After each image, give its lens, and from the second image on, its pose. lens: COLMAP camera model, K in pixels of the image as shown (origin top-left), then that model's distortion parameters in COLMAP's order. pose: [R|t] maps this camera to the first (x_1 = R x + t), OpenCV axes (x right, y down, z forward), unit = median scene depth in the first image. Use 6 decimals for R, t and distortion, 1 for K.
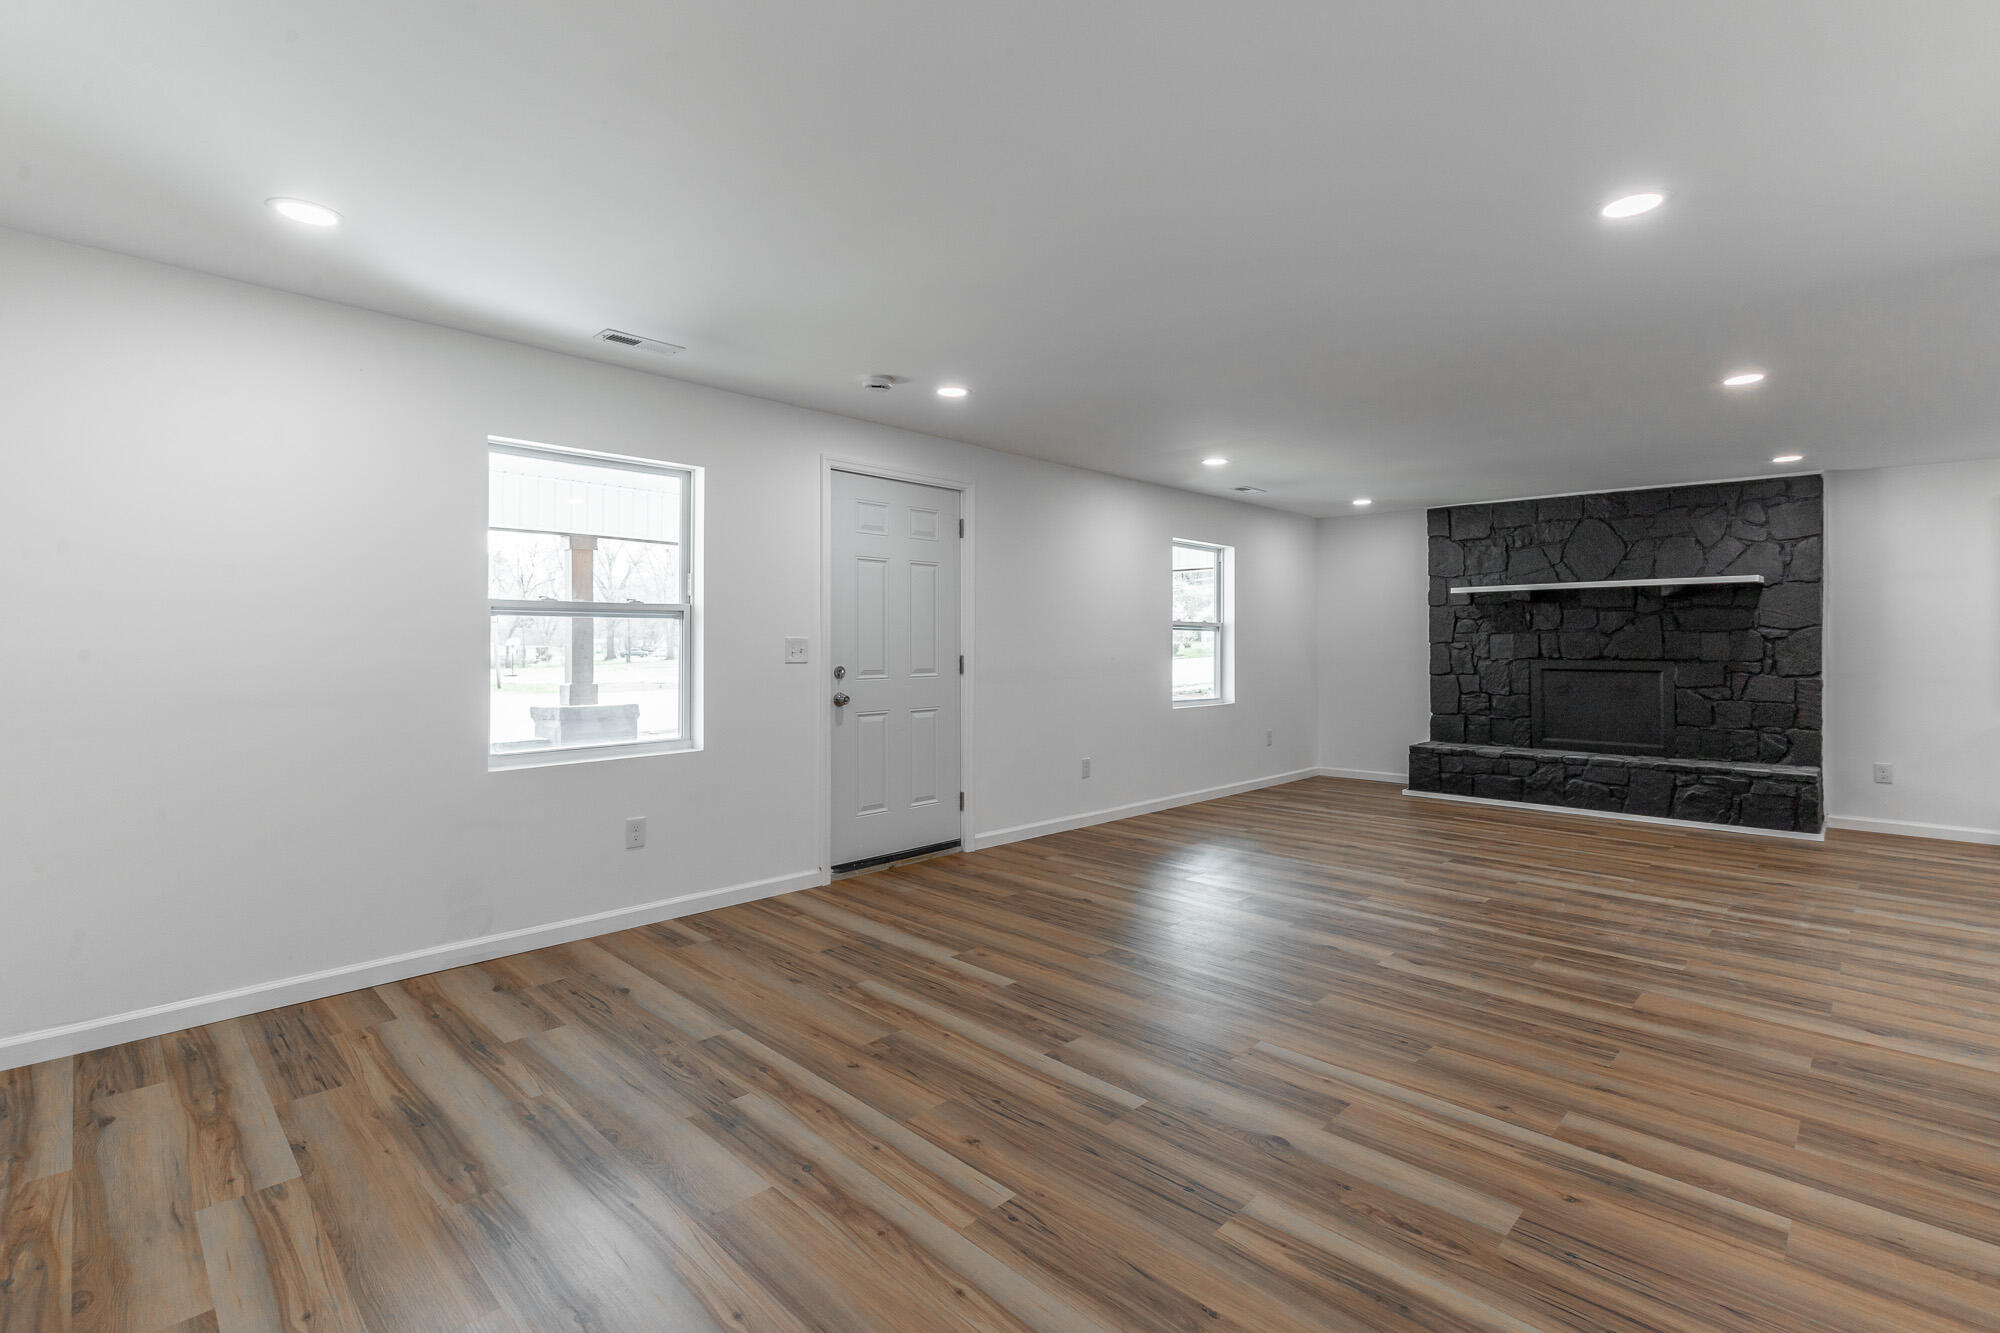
lens RADIAL K [[971.5, 0, 970.3], [0, 971.5, 655.0], [0, 0, 1]] dist [0.028181, -0.001353]
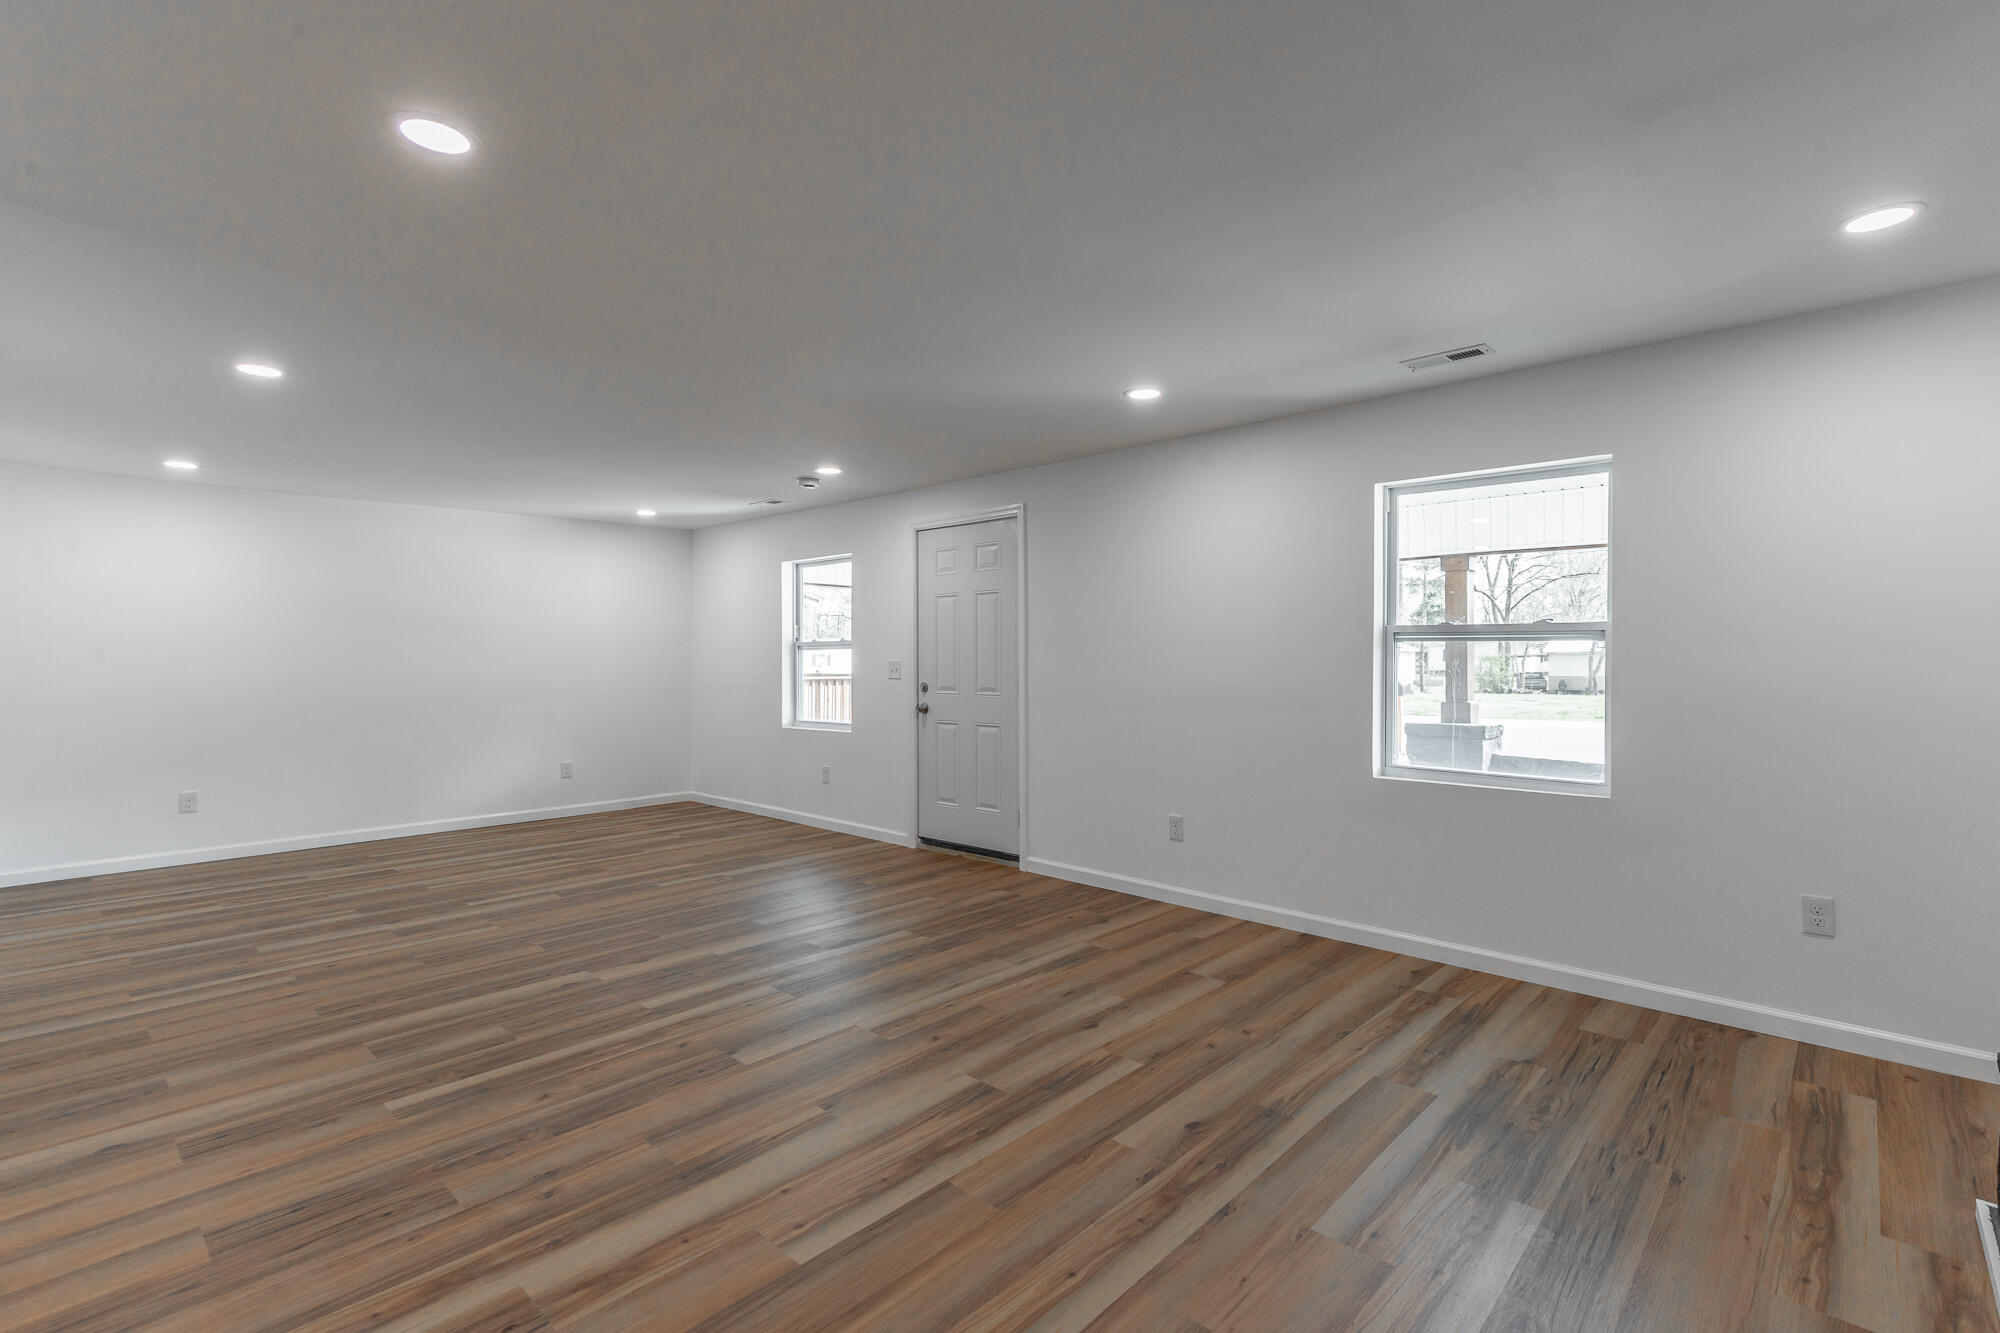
lens RADIAL K [[903.8, 0, 1000.3], [0, 903.8, 655.8], [0, 0, 1]] dist [0.009292, 0.000011]
pose [[0.004533, -0.009196, -0.999947, 1.271918], [-0.013973, 0.999860, -0.009258, -0.016573], [0.999892, 0.014014, 0.004404, 1.311907]]
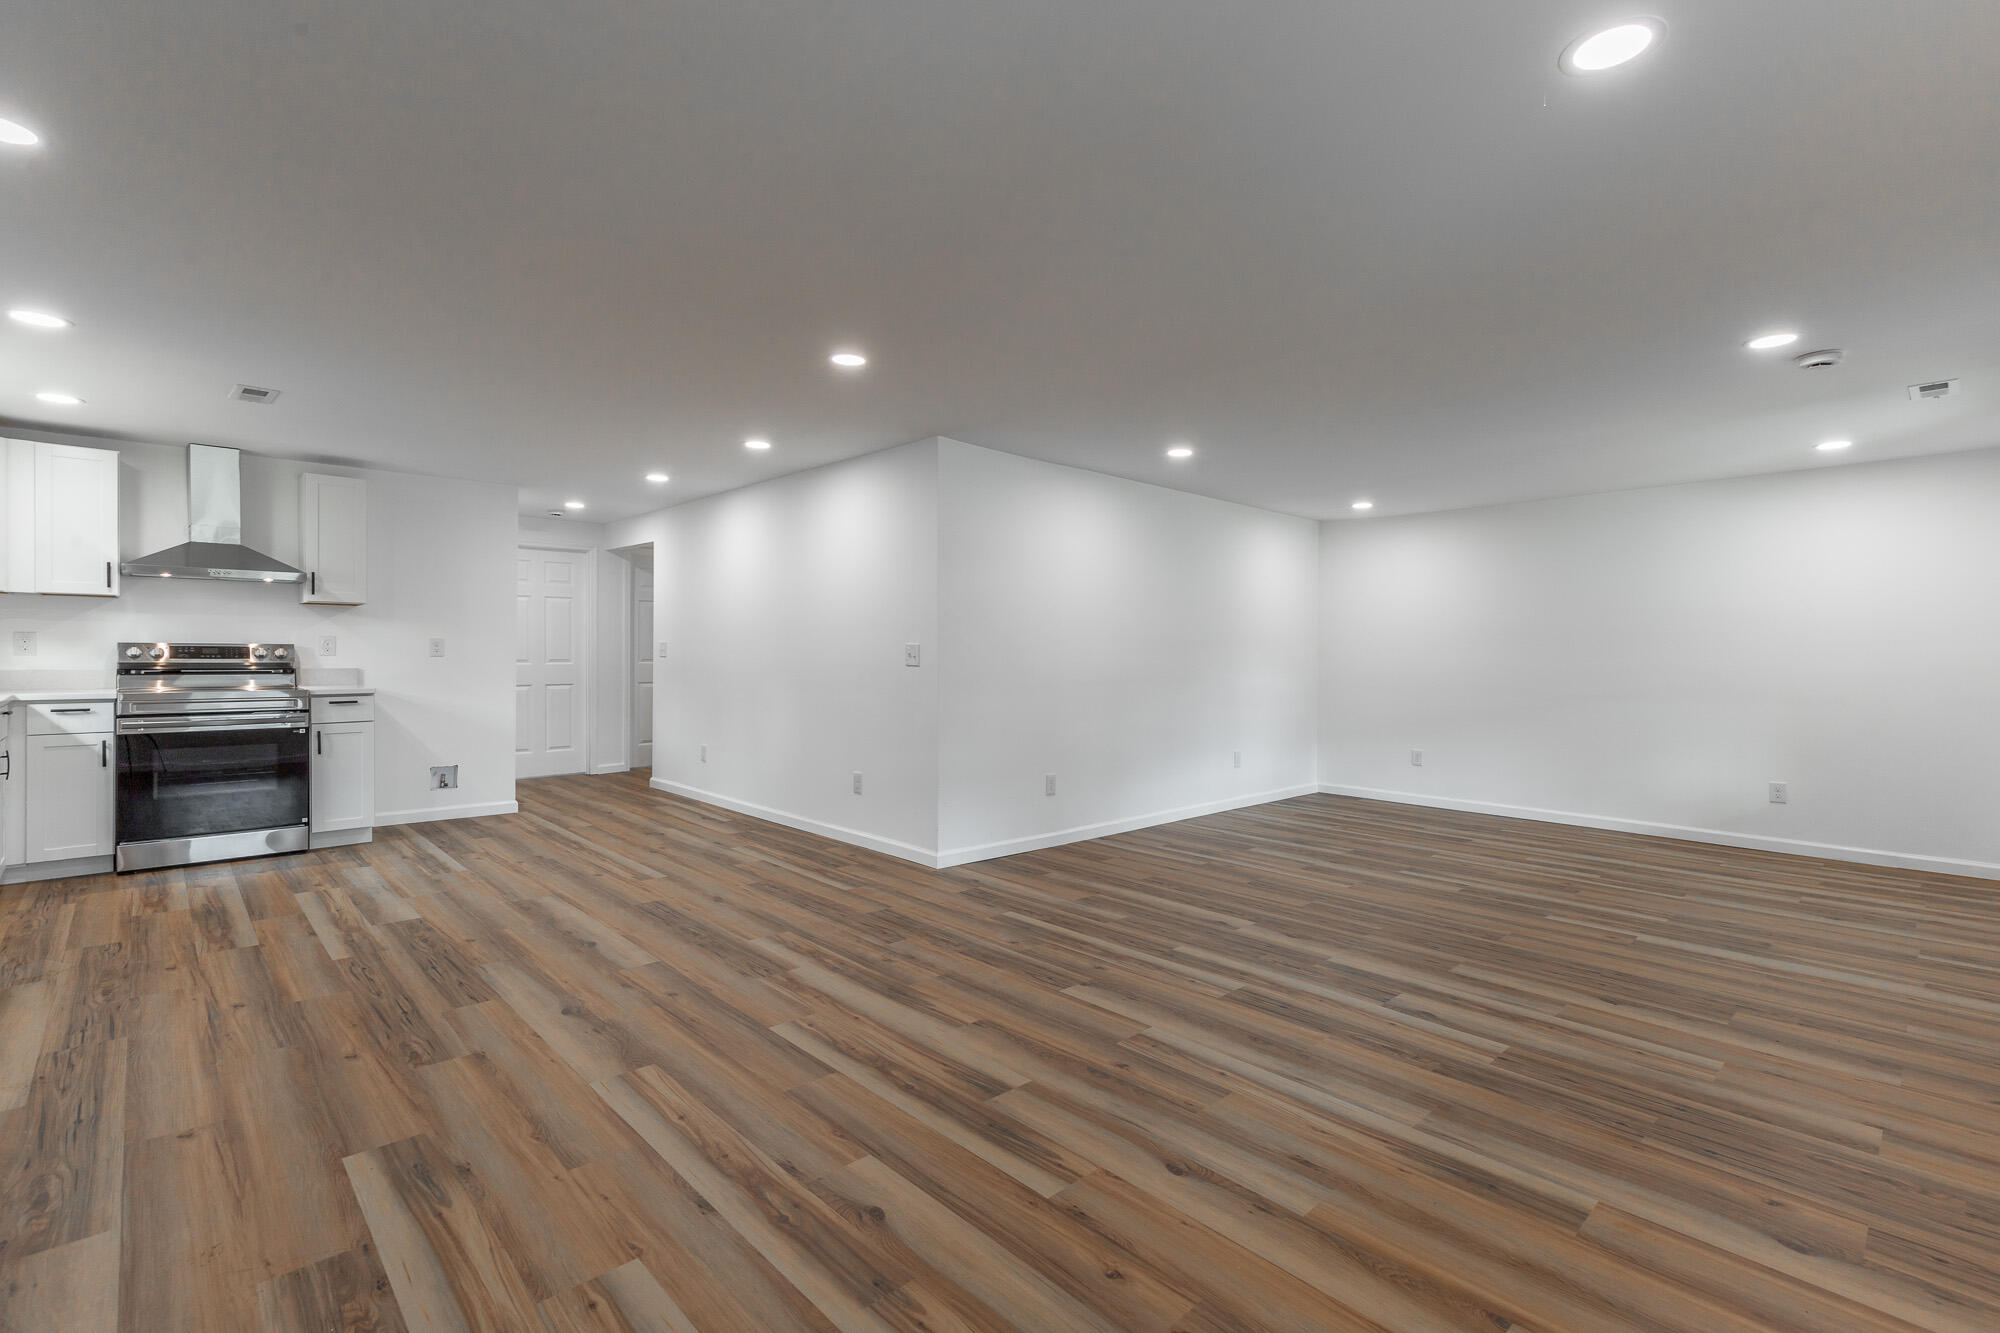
lens RADIAL K [[874.0, 0, 1013.2], [0, 874.0, 665.9], [0, 0, 1]] dist [0.008693, -0.000092]
pose [[-0.999560, -0.017704, 0.023807, 0.627855], [-0.016879, 0.999266, 0.034388, -0.020466], [-0.024398, 0.033971, -0.999125, 1.868102]]
